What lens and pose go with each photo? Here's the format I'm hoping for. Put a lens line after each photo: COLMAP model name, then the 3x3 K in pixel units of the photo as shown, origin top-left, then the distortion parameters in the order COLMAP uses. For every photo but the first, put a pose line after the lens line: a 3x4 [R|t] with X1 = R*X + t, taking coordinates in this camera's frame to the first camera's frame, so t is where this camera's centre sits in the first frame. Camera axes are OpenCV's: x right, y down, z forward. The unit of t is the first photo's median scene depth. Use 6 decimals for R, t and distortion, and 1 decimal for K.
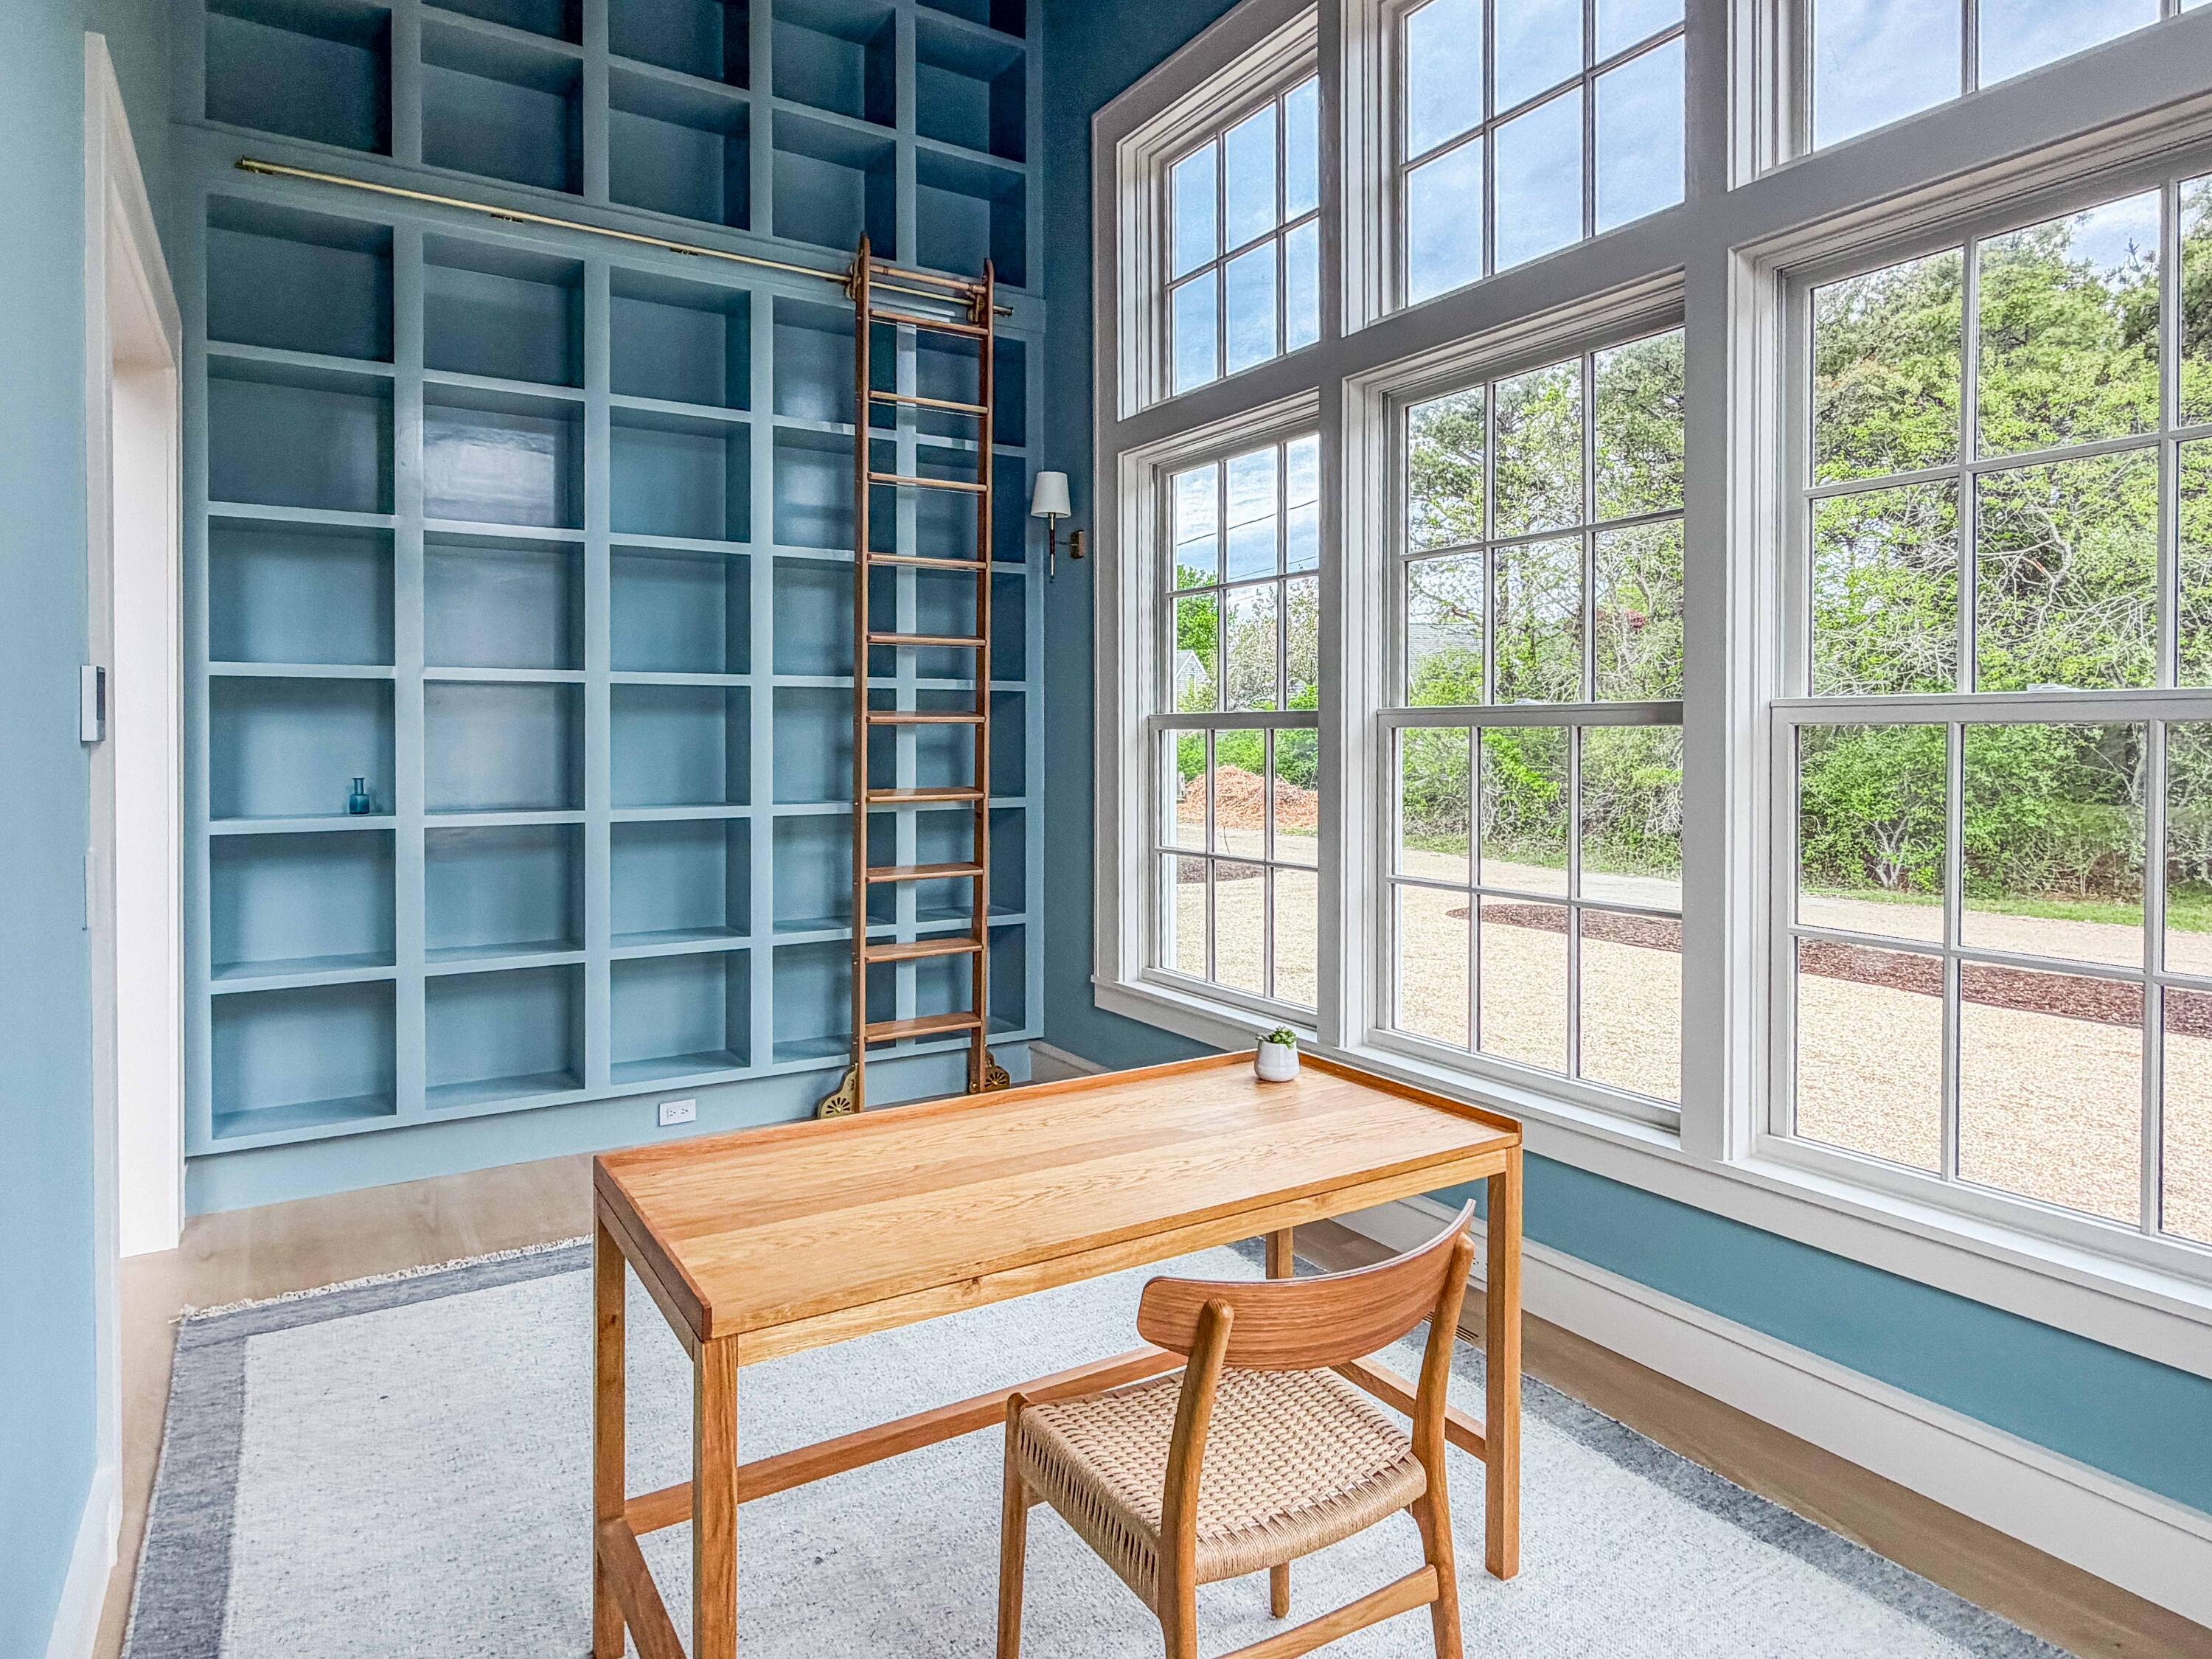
lens RADIAL K [[1299.6, 0, 1112.5], [0, 1299.6, 756.5], [0, 0, 1]] dist [0.001915, 0.001363]
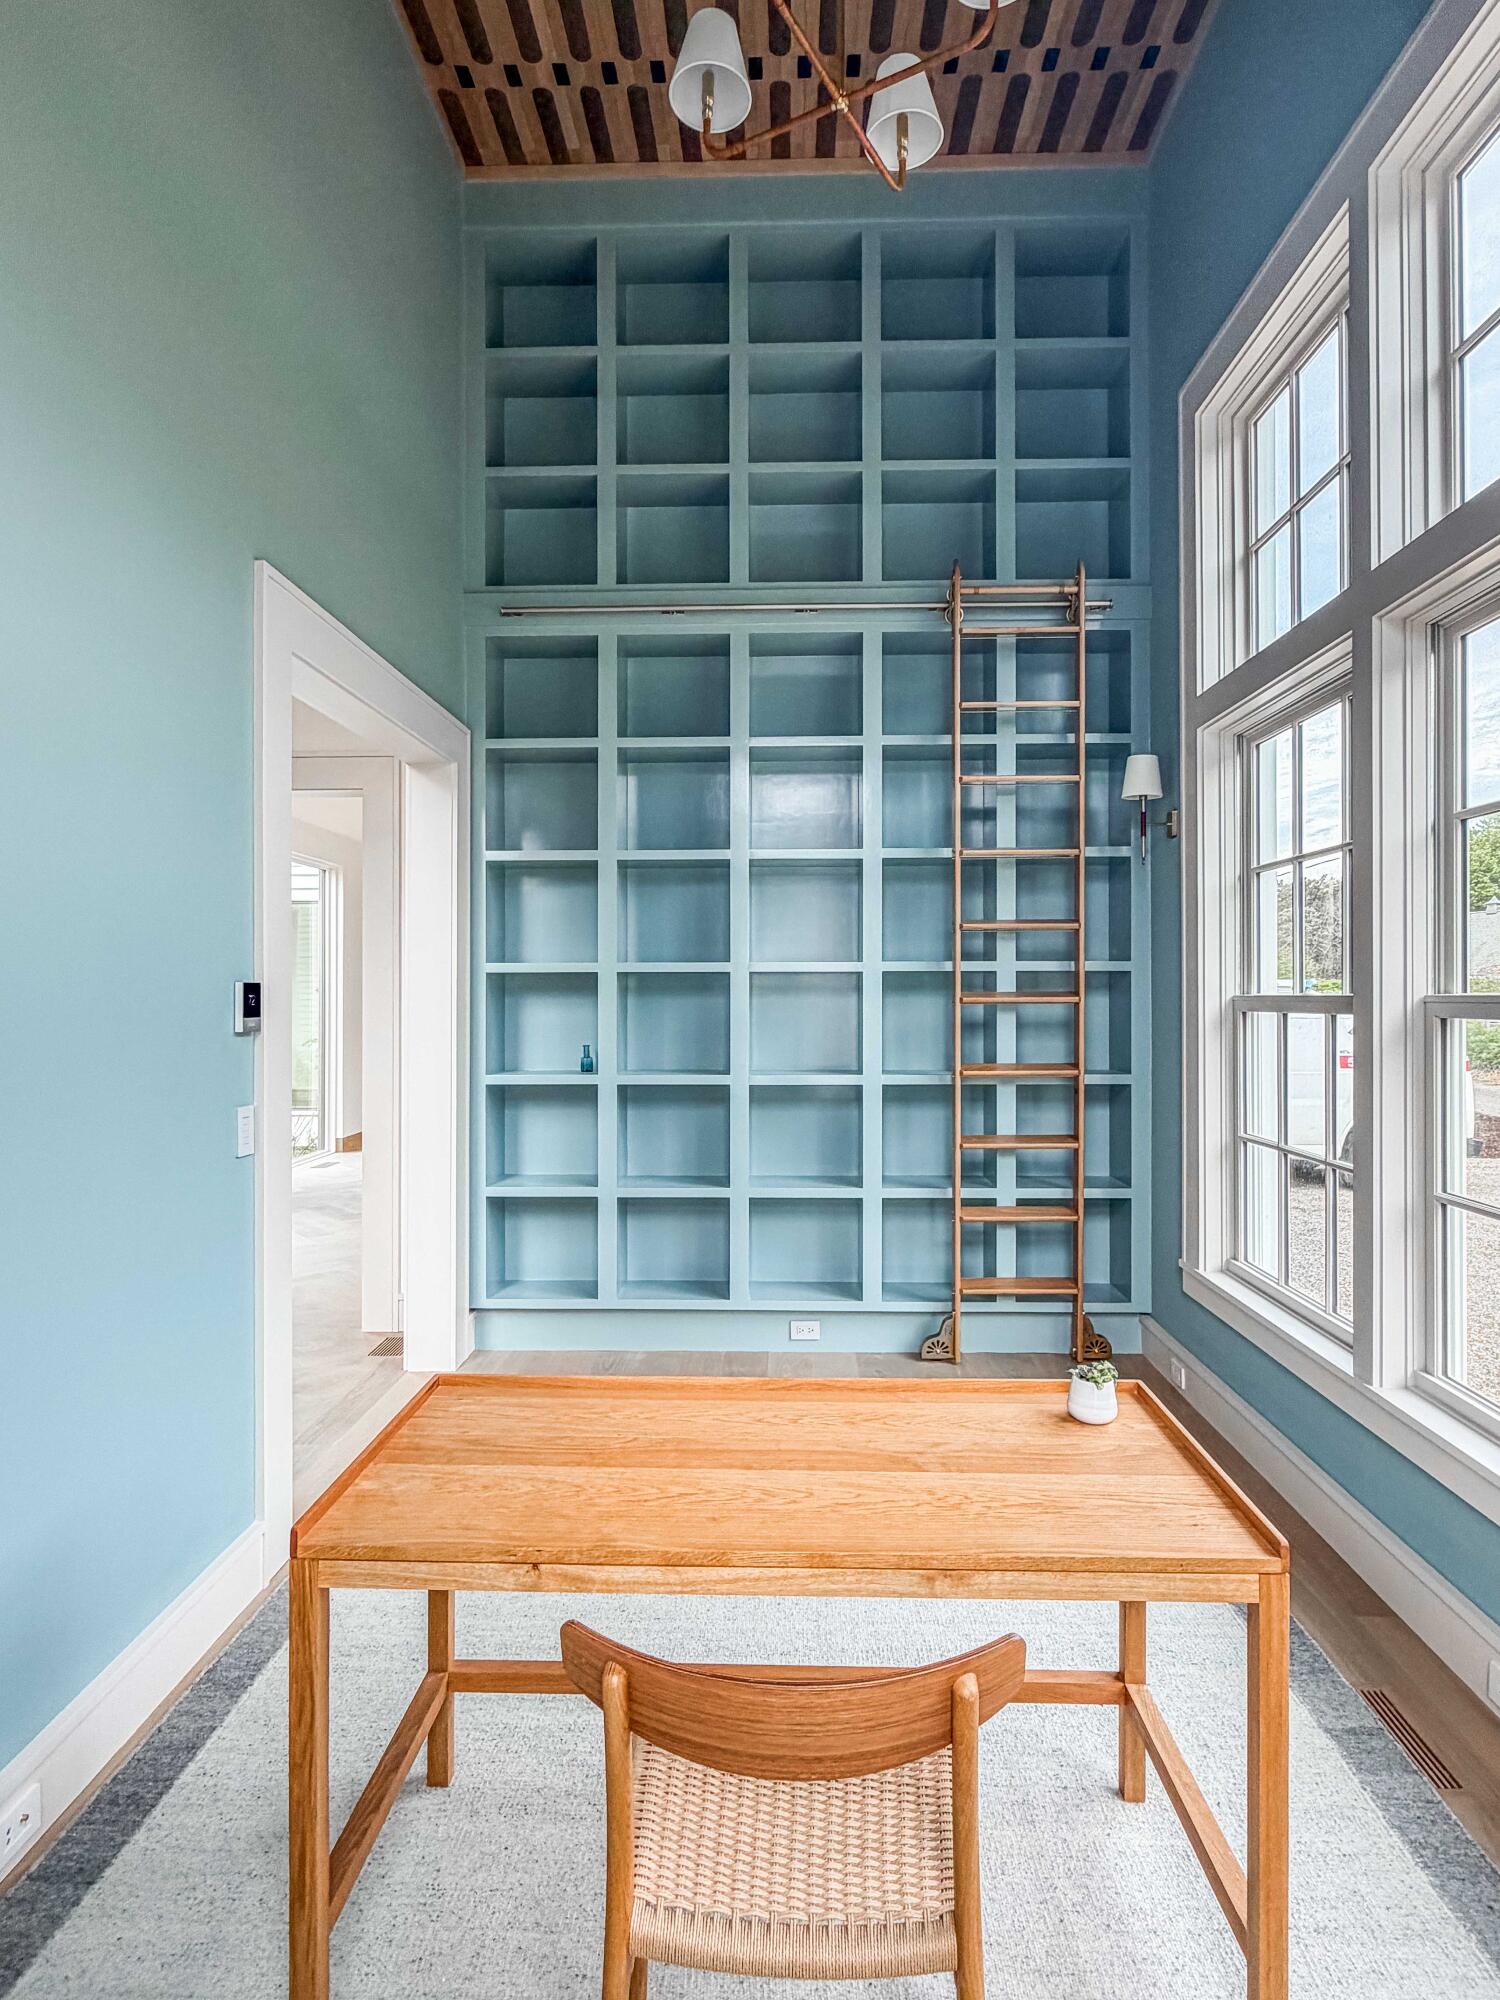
lens RADIAL K [[1118.3, 0, 750.0], [0, 1118.3, 1000.0], [0, 0, 1]] dist [0.002154, 0.001354]
pose [[0.832219, -0.000252, -0.554447, 0.189155], [-0.006544, 0.999926, -0.010277, -0.017892], [0.554408, 0.012181, 0.832156, 0.113970]]
